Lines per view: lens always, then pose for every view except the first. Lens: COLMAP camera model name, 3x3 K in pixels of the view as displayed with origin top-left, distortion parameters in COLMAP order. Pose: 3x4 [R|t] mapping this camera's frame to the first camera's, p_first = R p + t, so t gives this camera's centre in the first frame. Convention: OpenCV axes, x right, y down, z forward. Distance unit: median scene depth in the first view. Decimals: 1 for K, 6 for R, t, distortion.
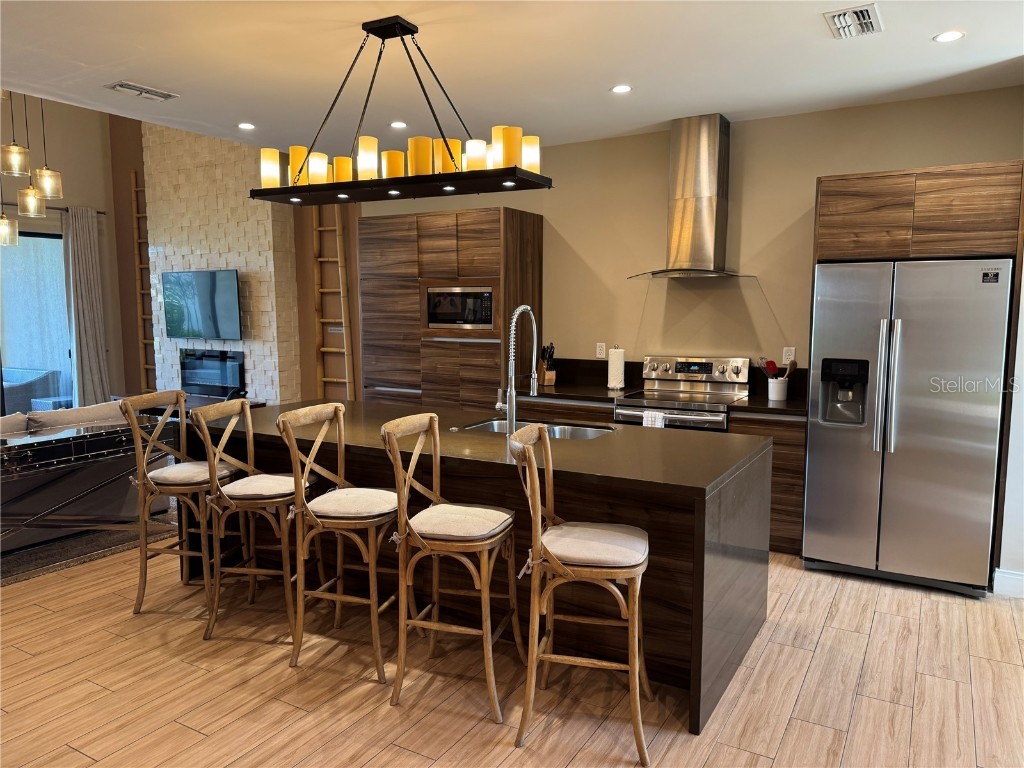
lens RADIAL K [[724.6, 0, 512.0], [0, 724.6, 384.0], [0, 0, 1]] dist [0.119118, -0.118724]
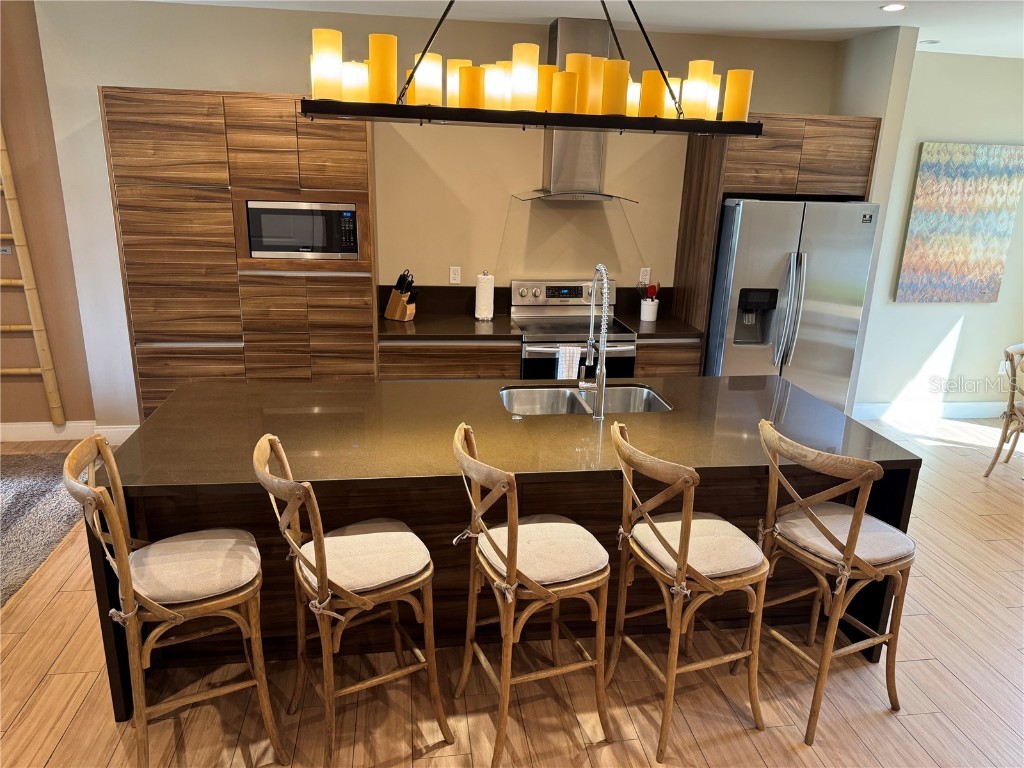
lens RADIAL K [[741.6, 0, 512.0], [0, 741.6, 384.0], [0, 0, 1]] dist [0.012127, -0.009405]
pose [[0.781003, -0.152924, 0.605515, -0.399785], [0.039201, 0.979650, 0.196850, -0.093943], [-0.623296, -0.130004, 0.771104, 0.260423]]
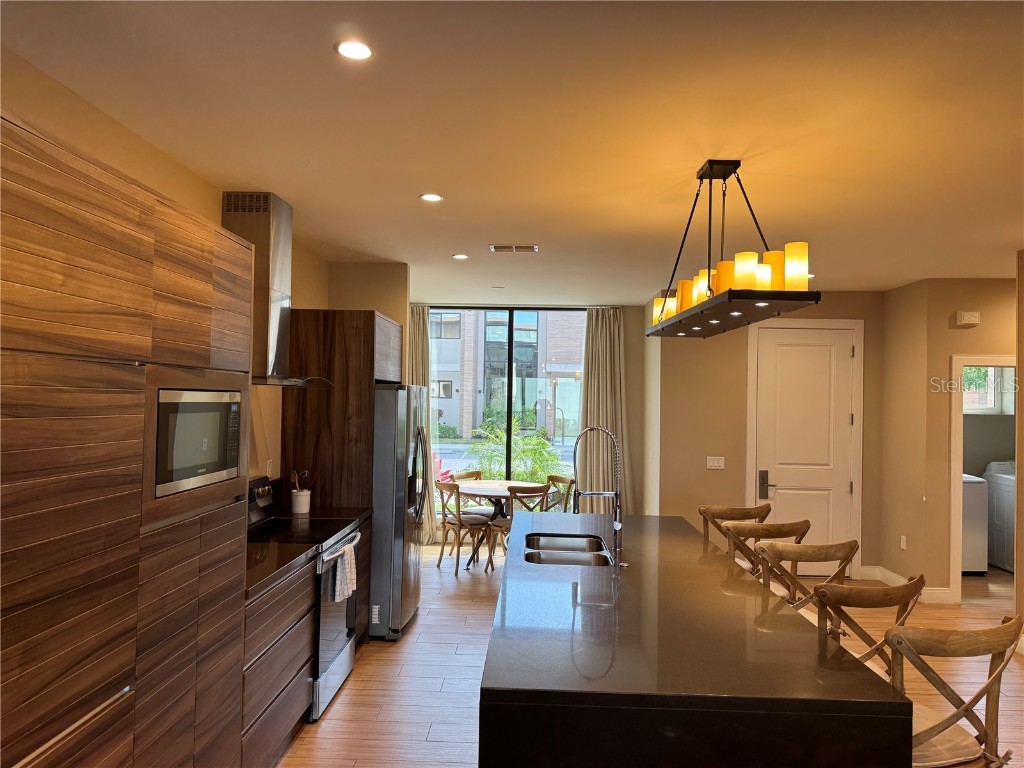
lens RADIAL K [[724.6, 0, 512.0], [0, 724.6, 384.0], [0, 0, 1]] dist [0.119118, -0.118724]
pose [[-0.479999, 0.011555, 0.877193, -0.561471], [0.083555, 0.995970, 0.032601, -0.138703], [-0.873281, 0.088942, -0.479030, 1.070564]]
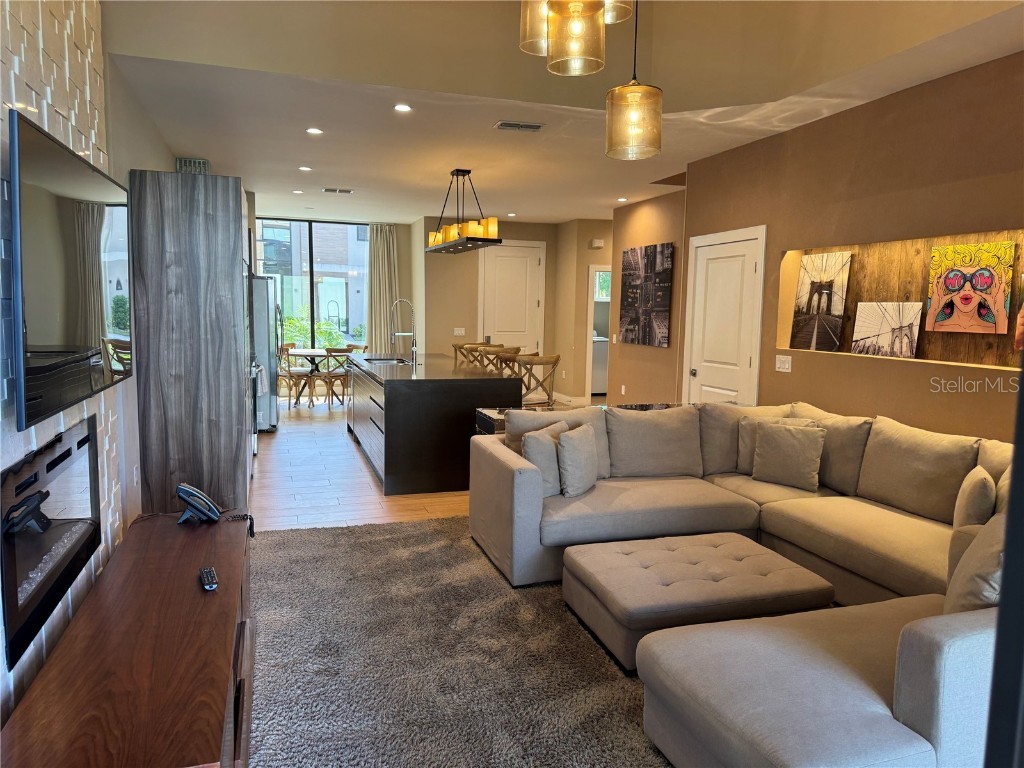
lens RADIAL K [[724.6, 0, 512.0], [0, 724.6, 384.0], [0, 0, 1]] dist [0.119118, -0.118724]
pose [[-0.748991, -0.082451, 0.657430, -1.013864], [0.059492, 0.979851, 0.190666, -0.159490], [-0.659903, 0.181919, -0.728994, 1.519246]]
